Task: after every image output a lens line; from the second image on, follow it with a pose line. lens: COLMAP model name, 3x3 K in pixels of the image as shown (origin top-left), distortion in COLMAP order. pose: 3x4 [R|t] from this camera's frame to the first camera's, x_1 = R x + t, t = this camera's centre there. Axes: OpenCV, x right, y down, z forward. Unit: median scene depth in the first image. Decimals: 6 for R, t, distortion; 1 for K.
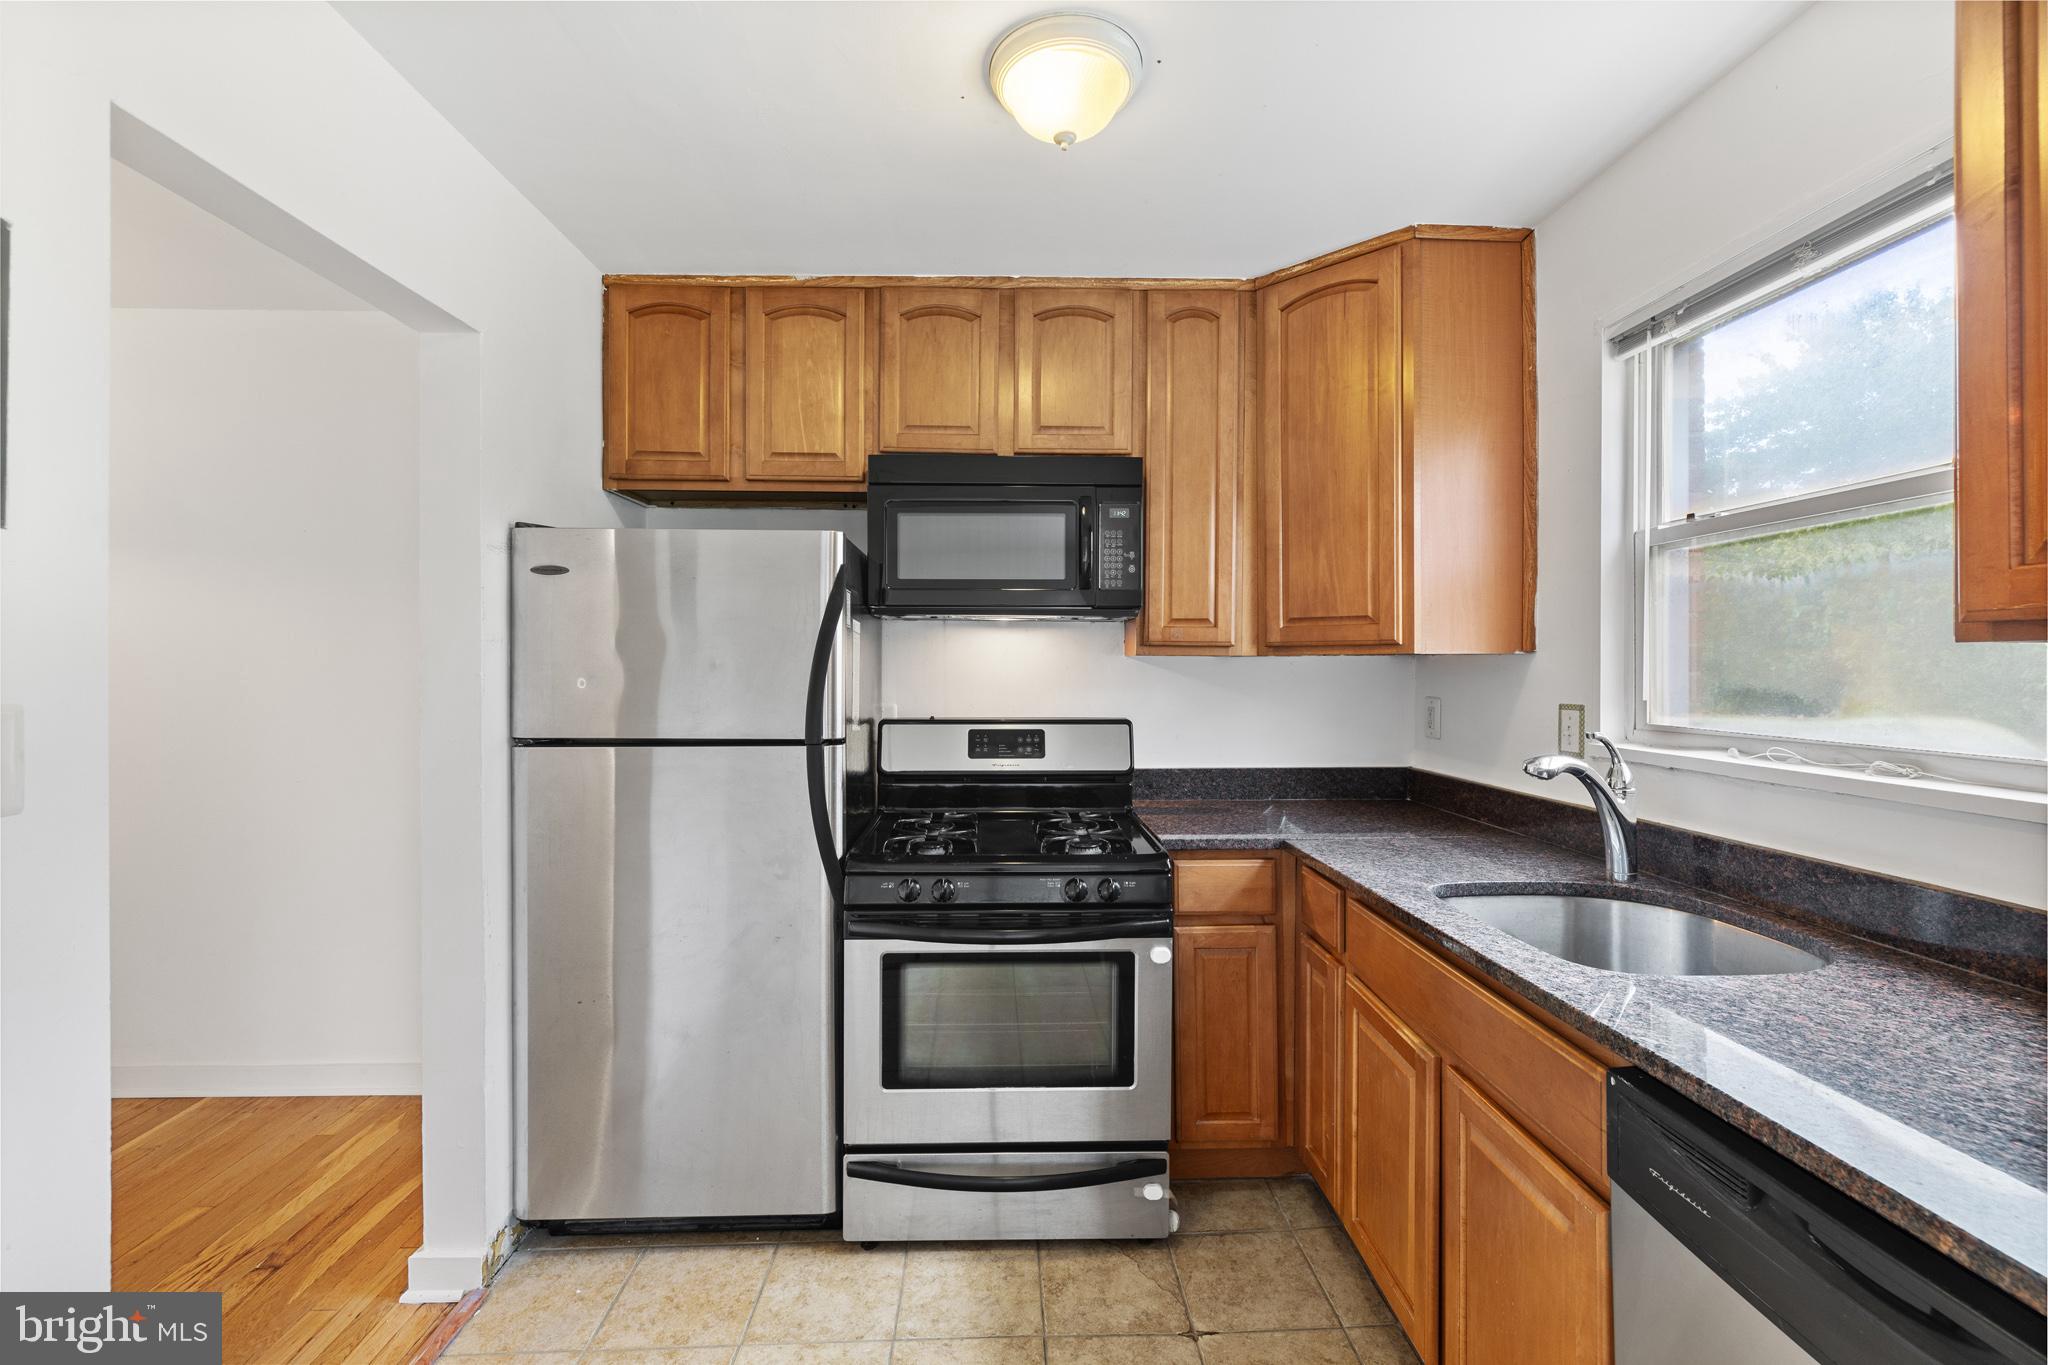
lens RADIAL K [[859.6, 0, 1020.2], [0, 859.6, 666.6], [0, 0, 1]] dist [-0.000447, -0.000112]
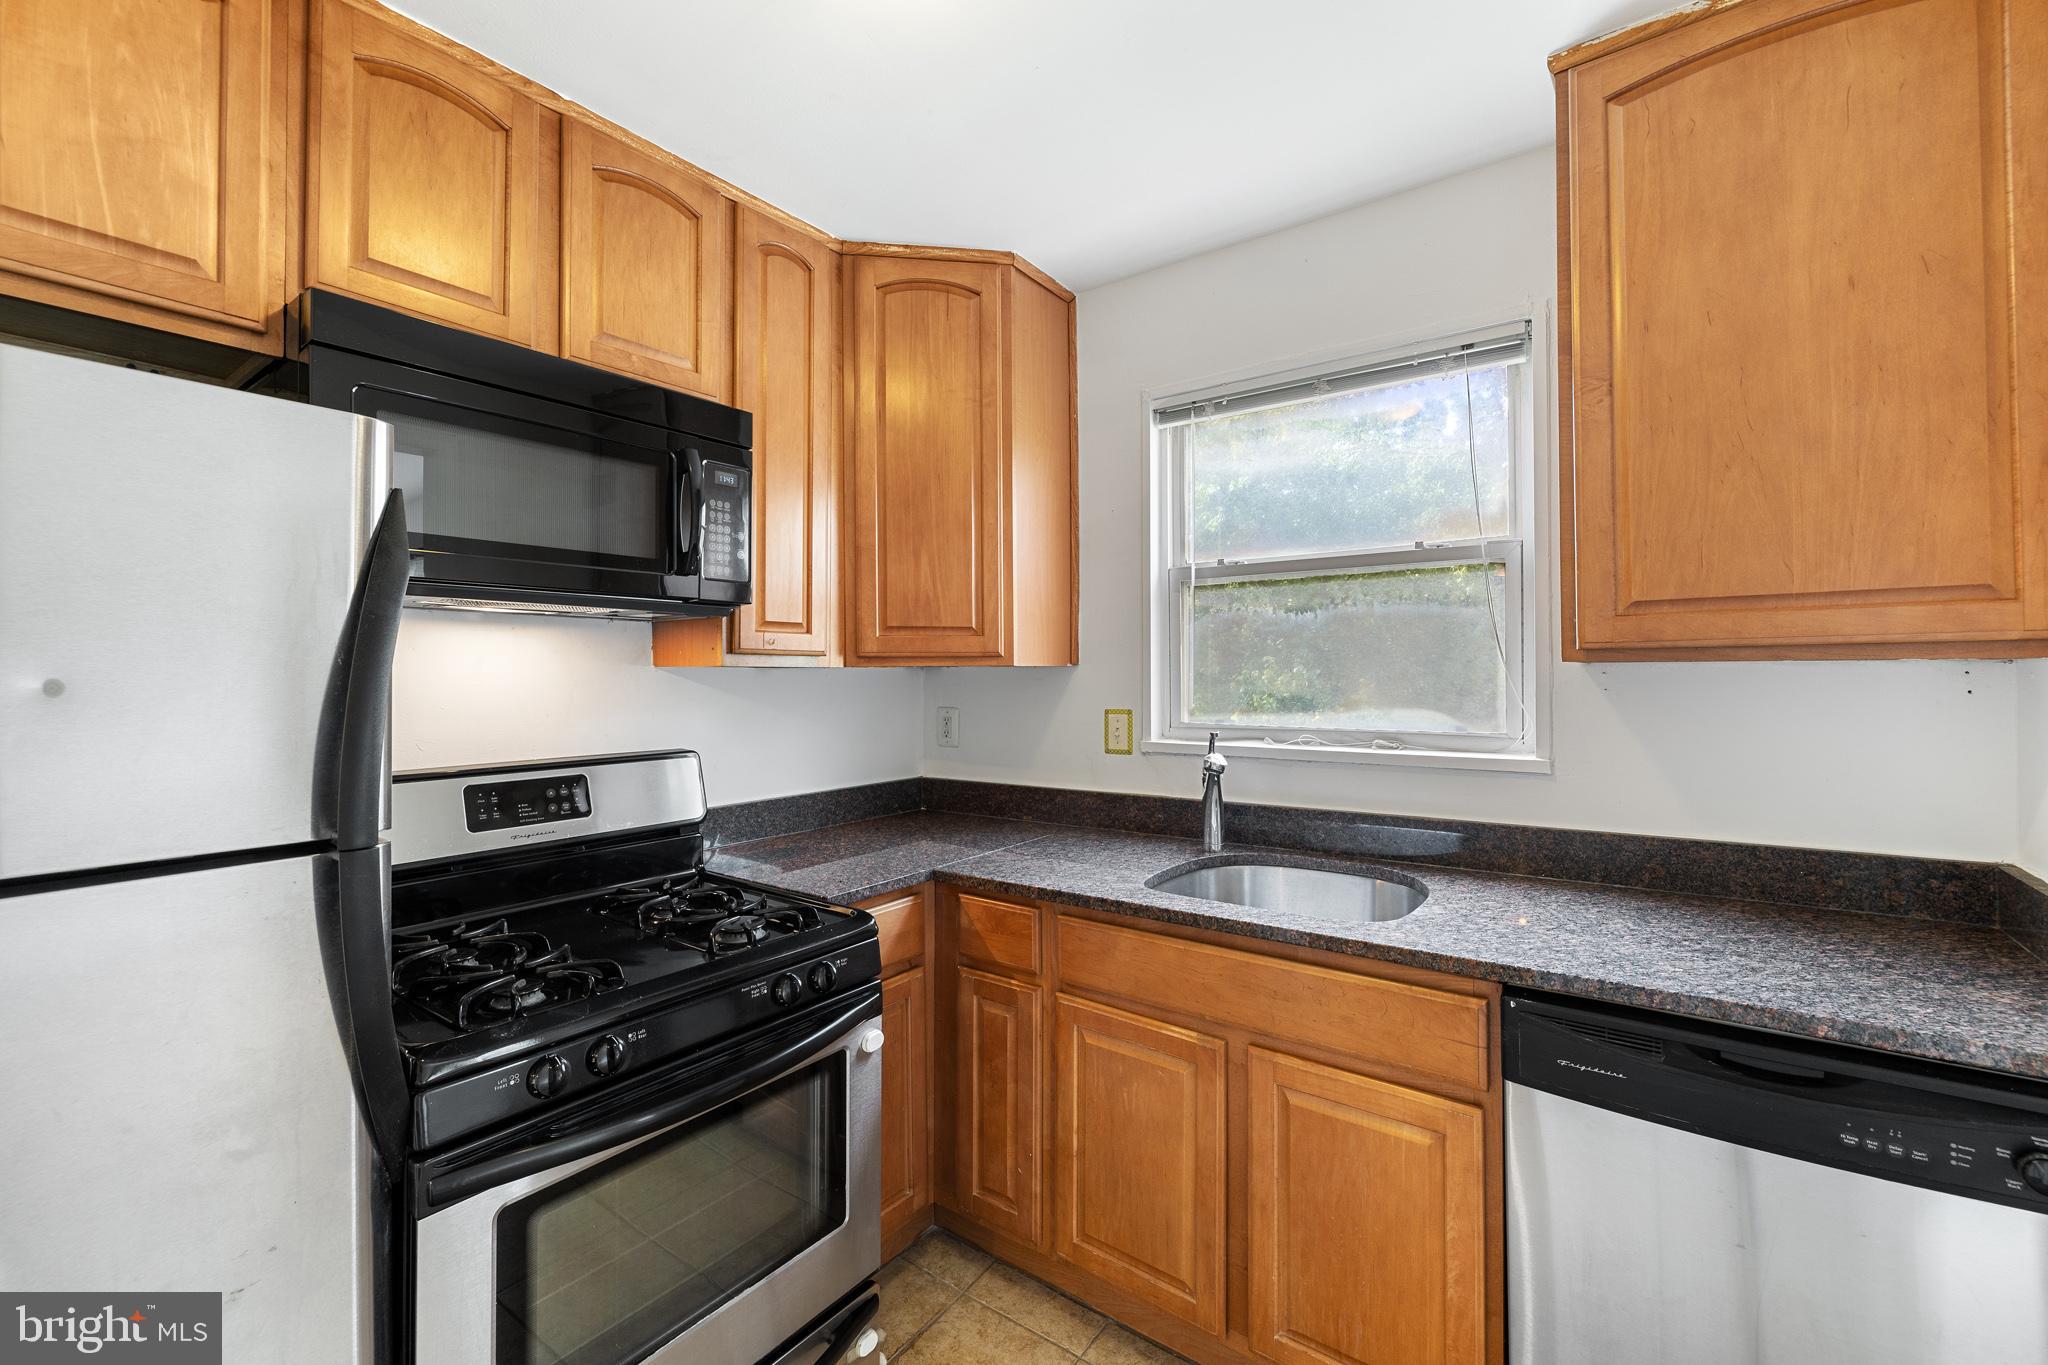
lens RADIAL K [[859.6, 0, 1020.2], [0, 859.6, 666.6], [0, 0, 1]] dist [-0.000447, -0.000112]
pose [[0.617346, 0.002632, 0.786687, -0.341503], [0.006227, 0.999947, -0.008232, -0.005551], [-0.786667, 0.009981, 0.617297, 0.348602]]
